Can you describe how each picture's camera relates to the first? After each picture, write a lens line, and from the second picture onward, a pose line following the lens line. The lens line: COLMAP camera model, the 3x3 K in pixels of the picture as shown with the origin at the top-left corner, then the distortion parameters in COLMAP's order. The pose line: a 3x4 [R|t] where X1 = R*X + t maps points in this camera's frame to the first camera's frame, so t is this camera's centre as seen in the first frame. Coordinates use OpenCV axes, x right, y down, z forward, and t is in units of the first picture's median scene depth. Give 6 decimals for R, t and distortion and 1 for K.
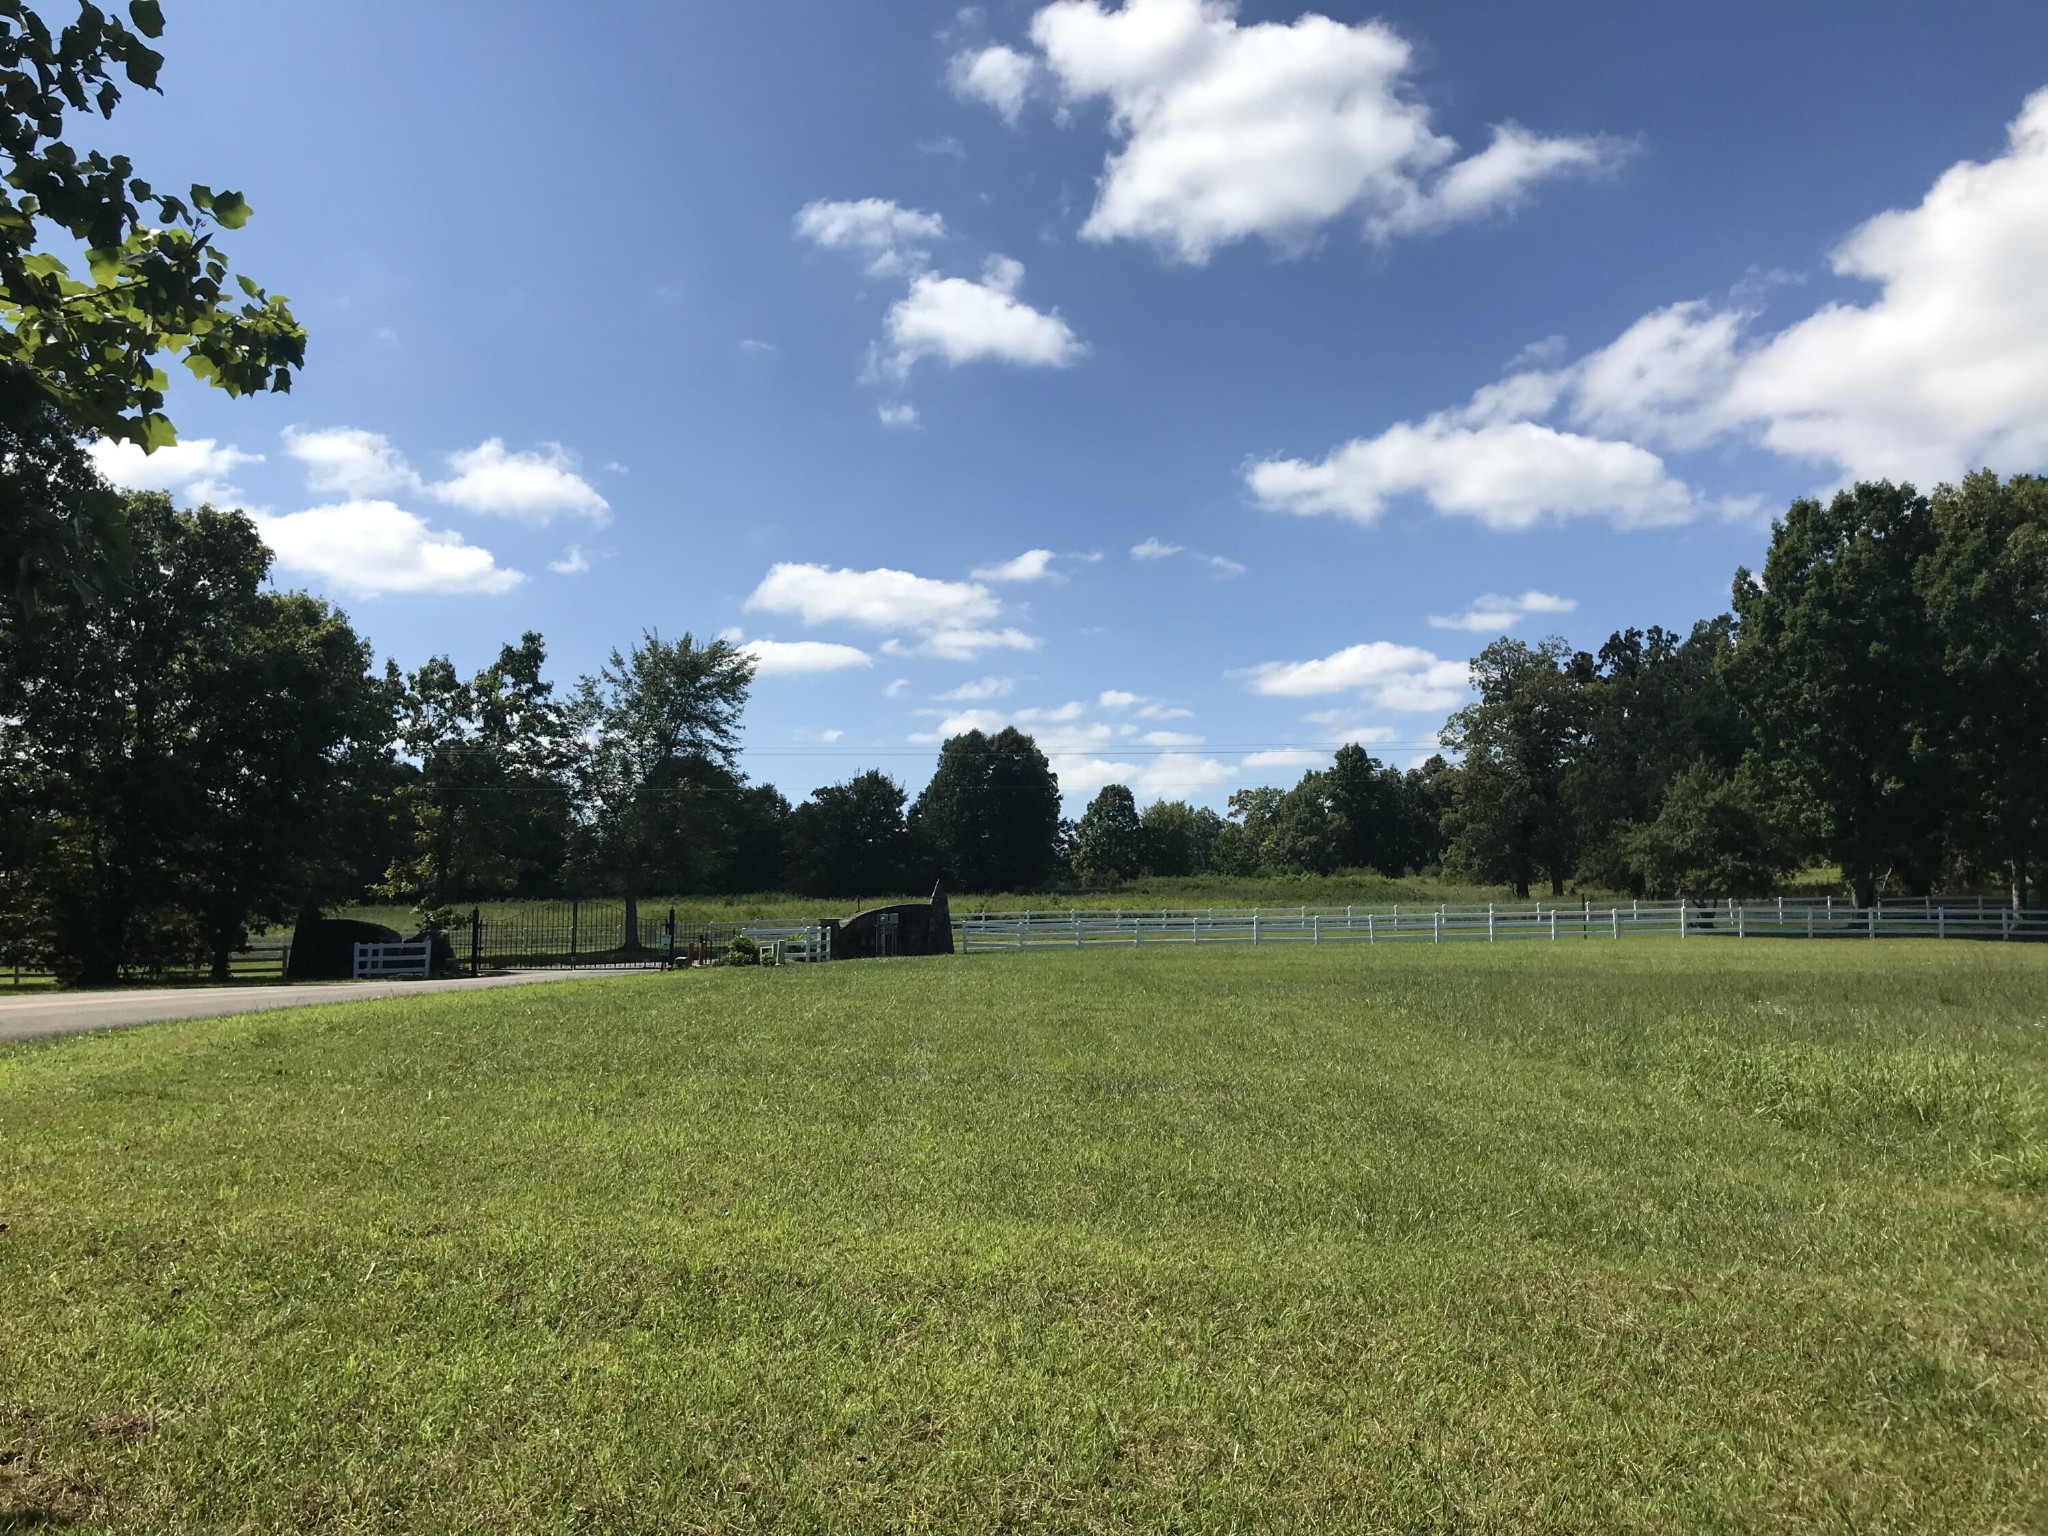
lens RADIAL K [[1657.9, 0, 1016.4], [0, 1657.9, 754.0], [0, 0, 1]] dist [0.038765, -0.057784]
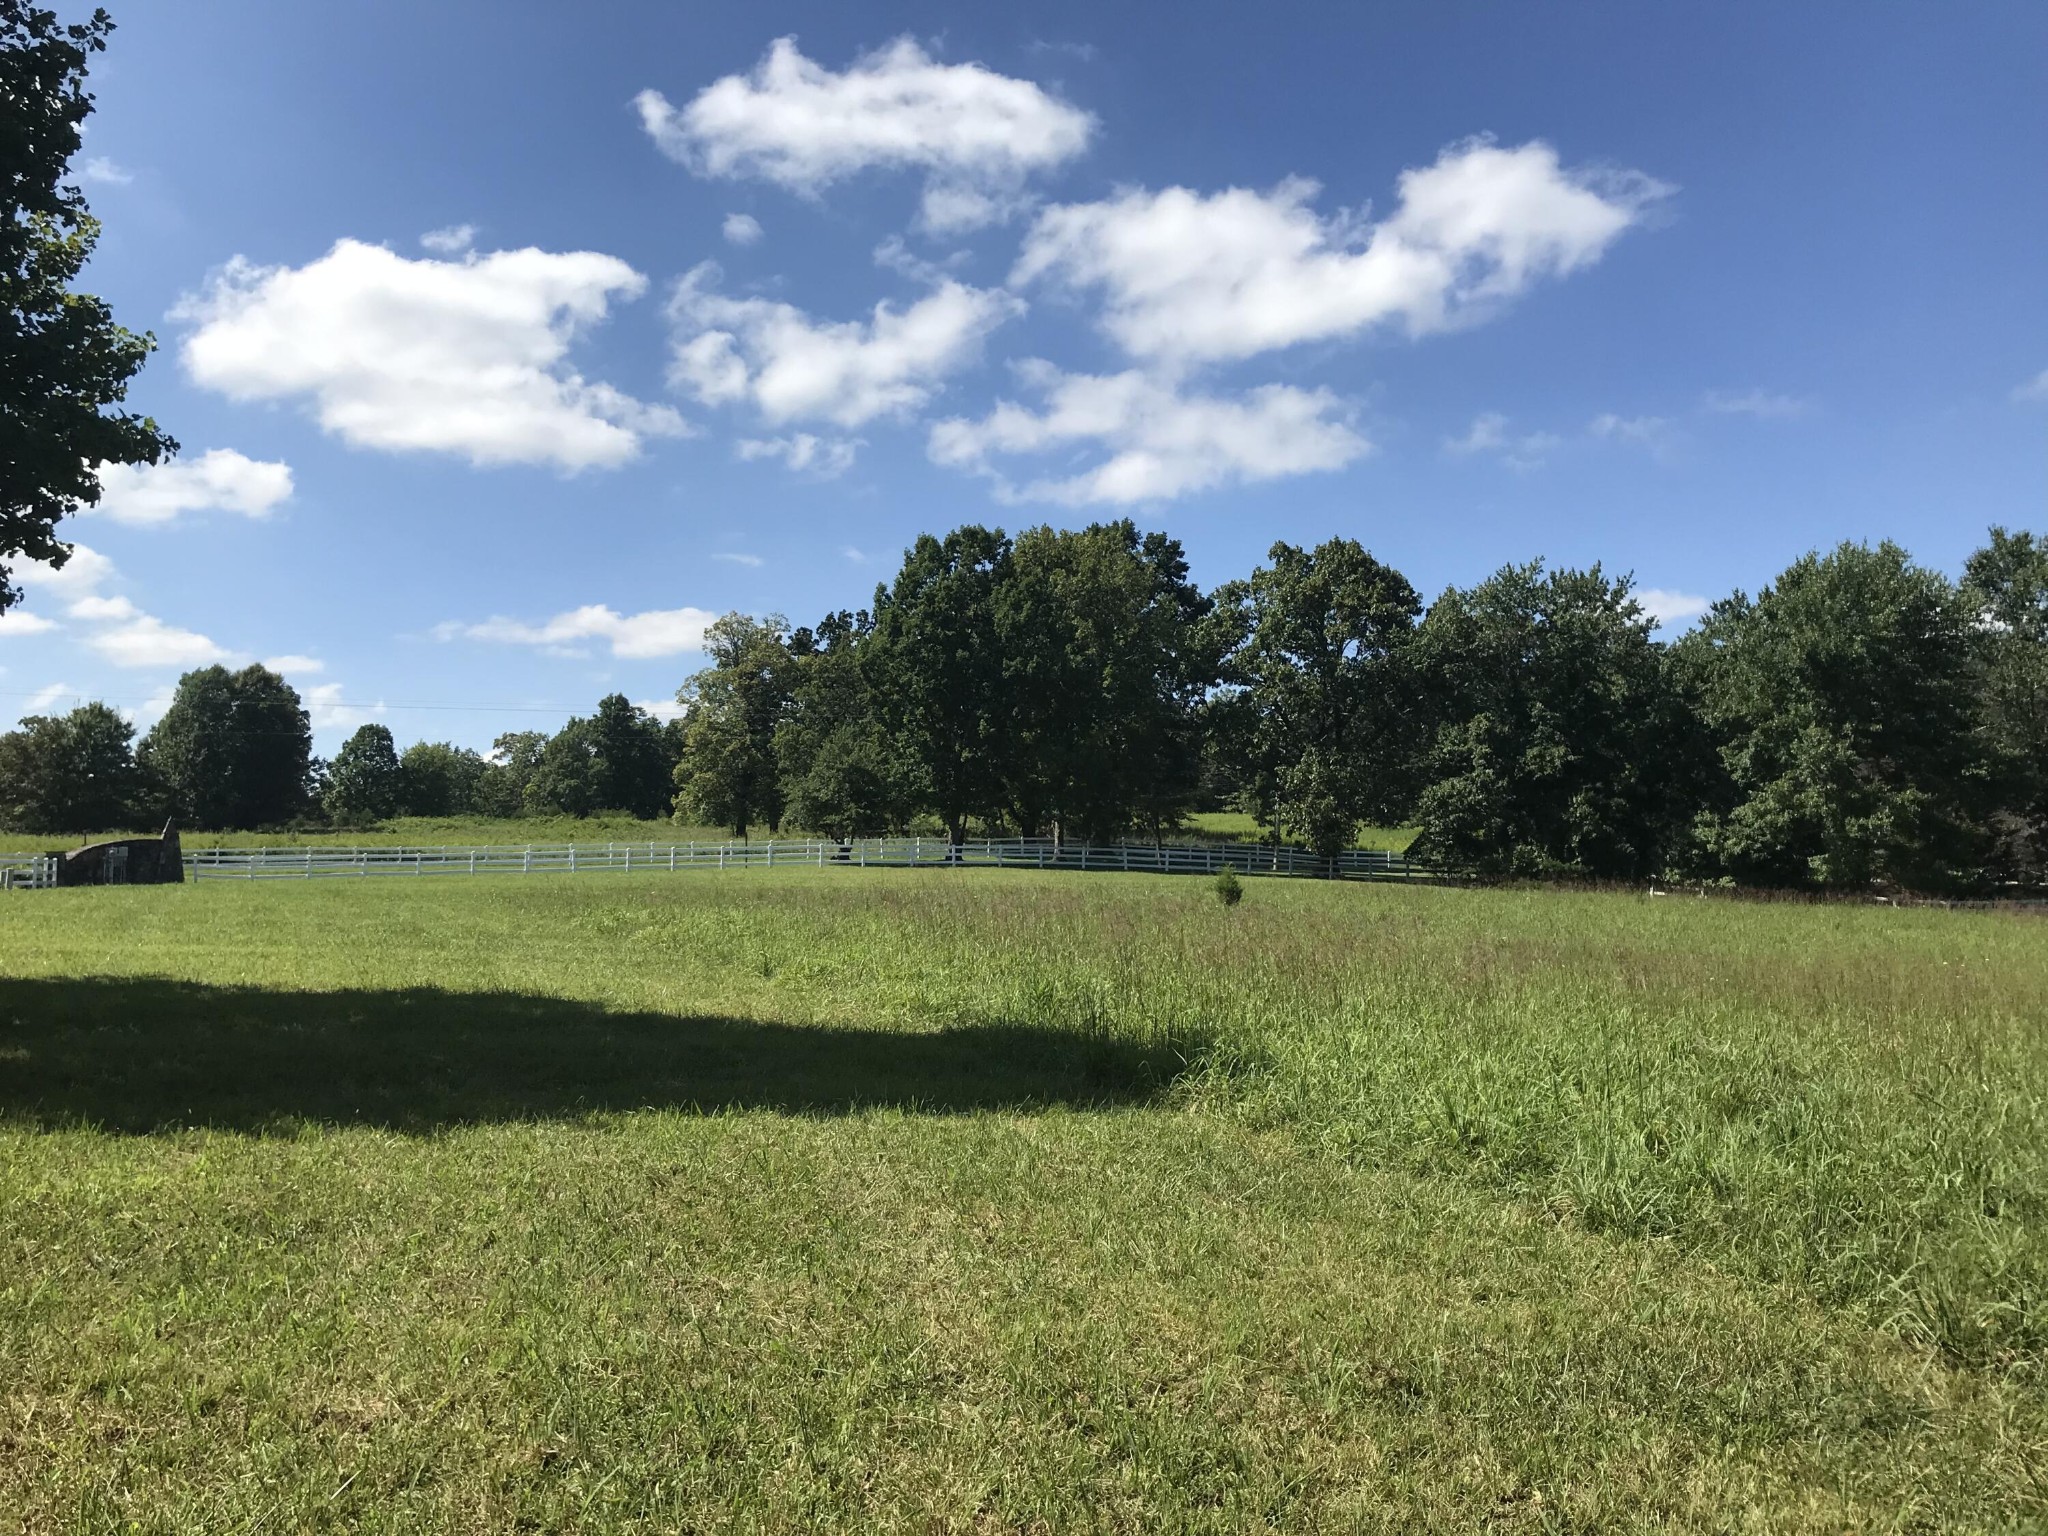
lens RADIAL K [[1657.9, 0, 1033.5], [0, 1657.9, 756.6], [0, 0, 1]] dist [0.038765, -0.057784]
pose [[0.909093, 0.027923, 0.415656, 0.009900], [-0.042928, 0.998719, 0.026795, -0.014086], [-0.414375, -0.042203, 0.909127, -0.188930]]
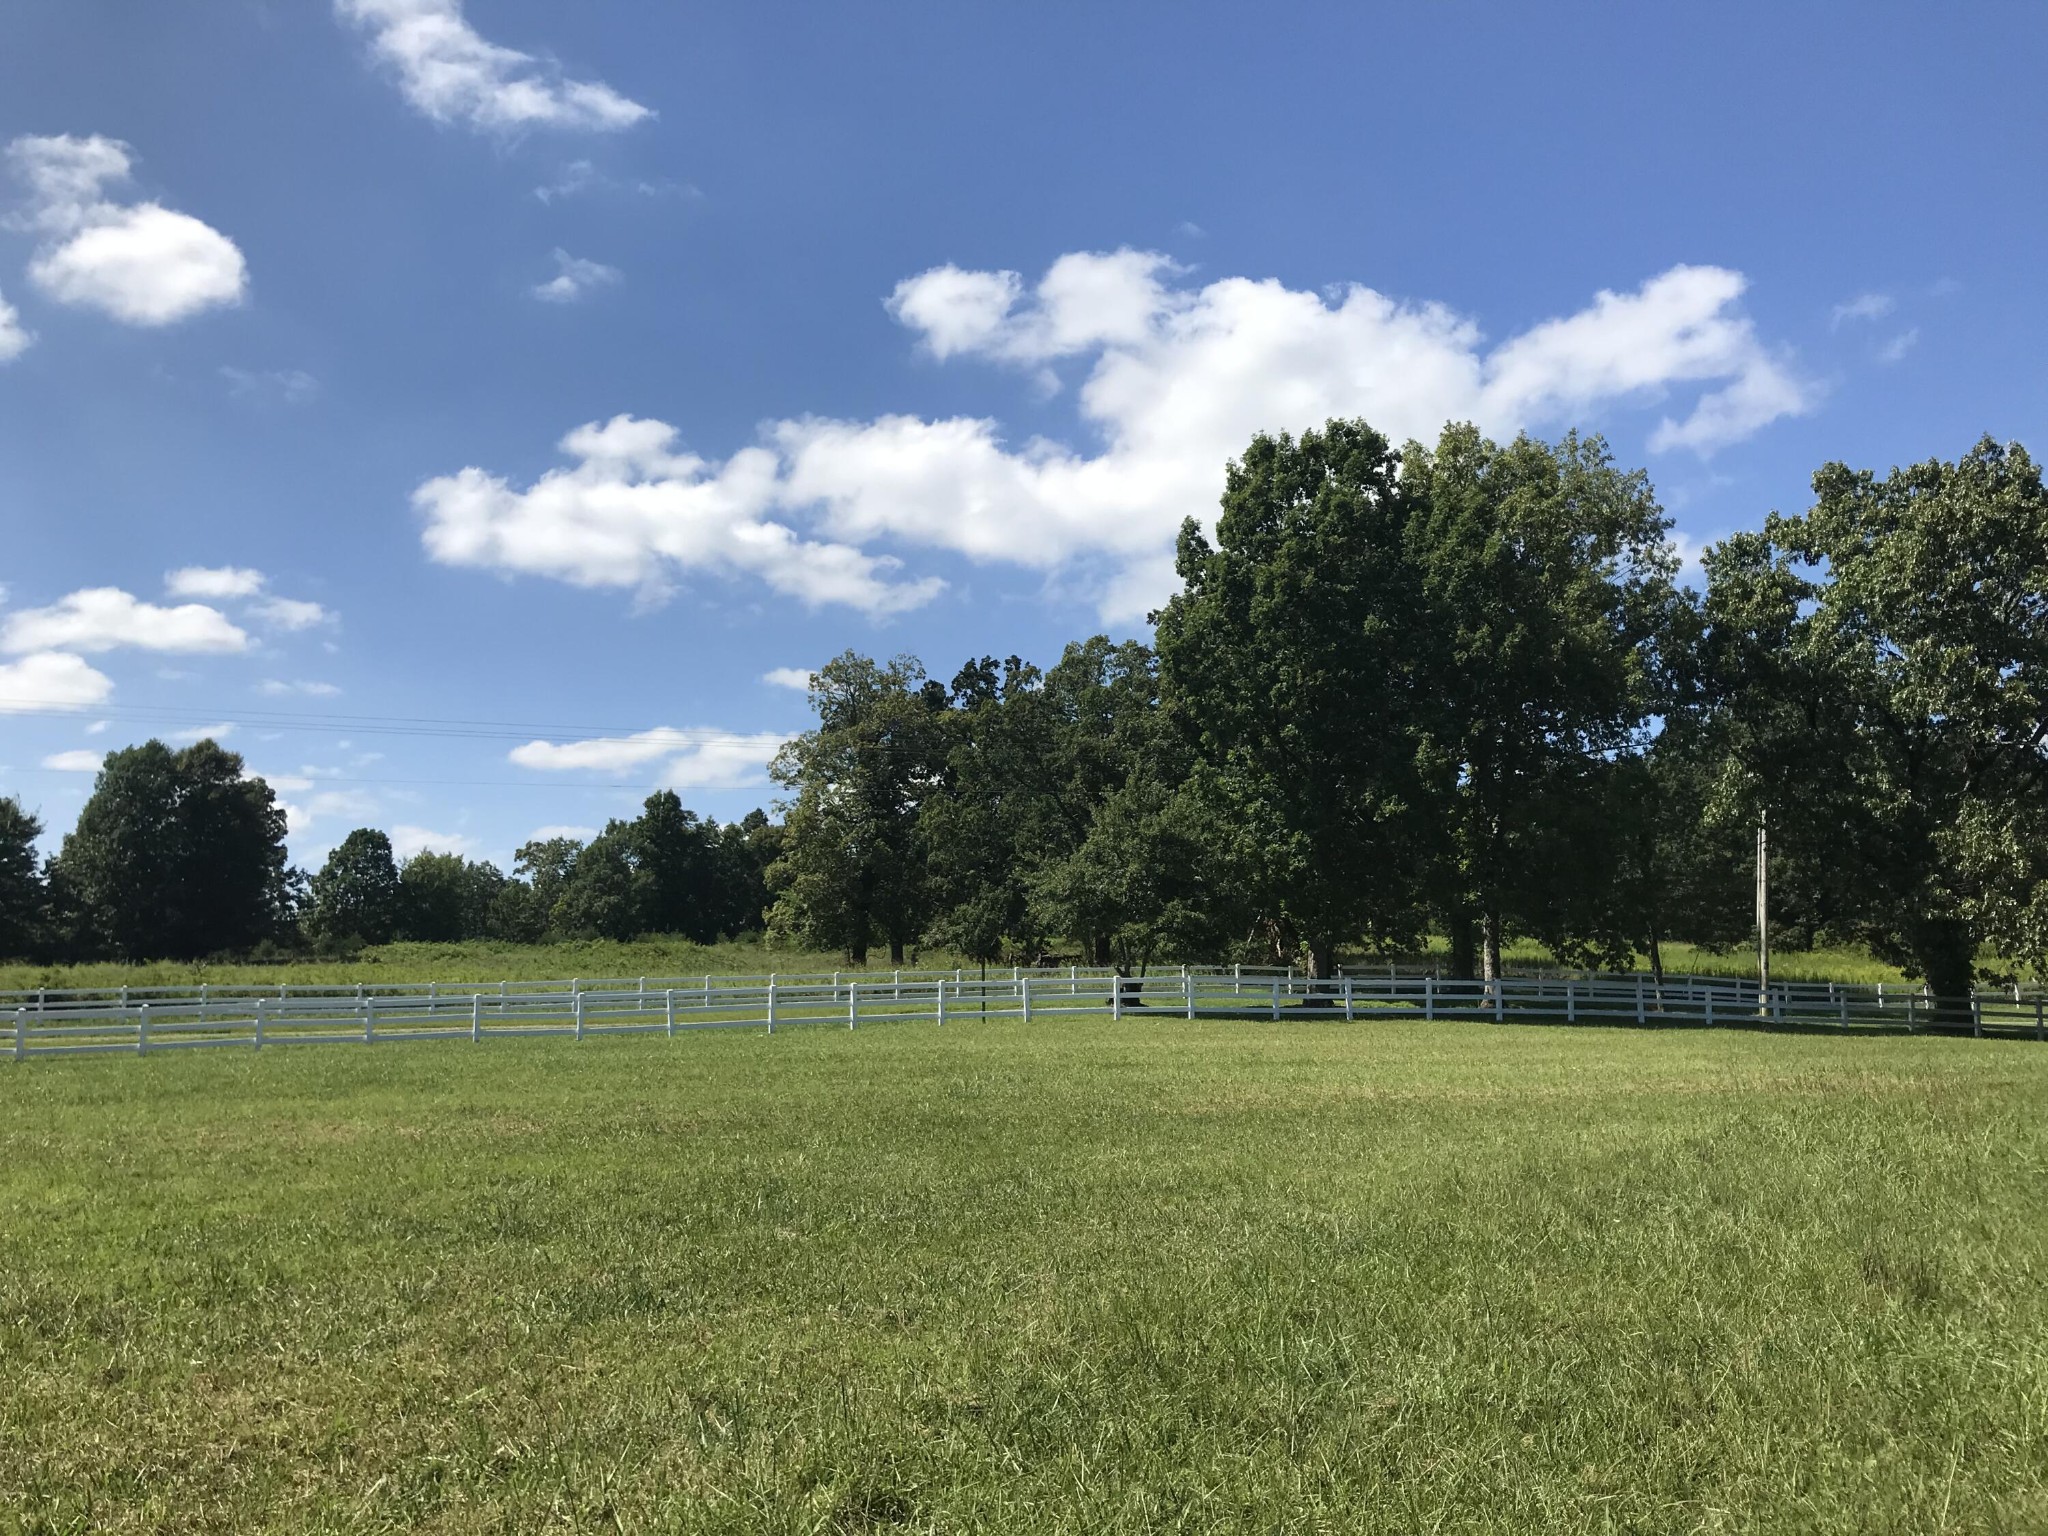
lens RADIAL K [[1657.9, 0, 1013.2], [0, 1657.9, 750.0], [0, 0, 1]] dist [0.038765, -0.057784]
pose [[0.918542, 0.053556, 0.391680, 0.065657], [-0.035572, 0.997959, -0.053033, 0.028359], [-0.393721, 0.034780, 0.918572, 0.298154]]
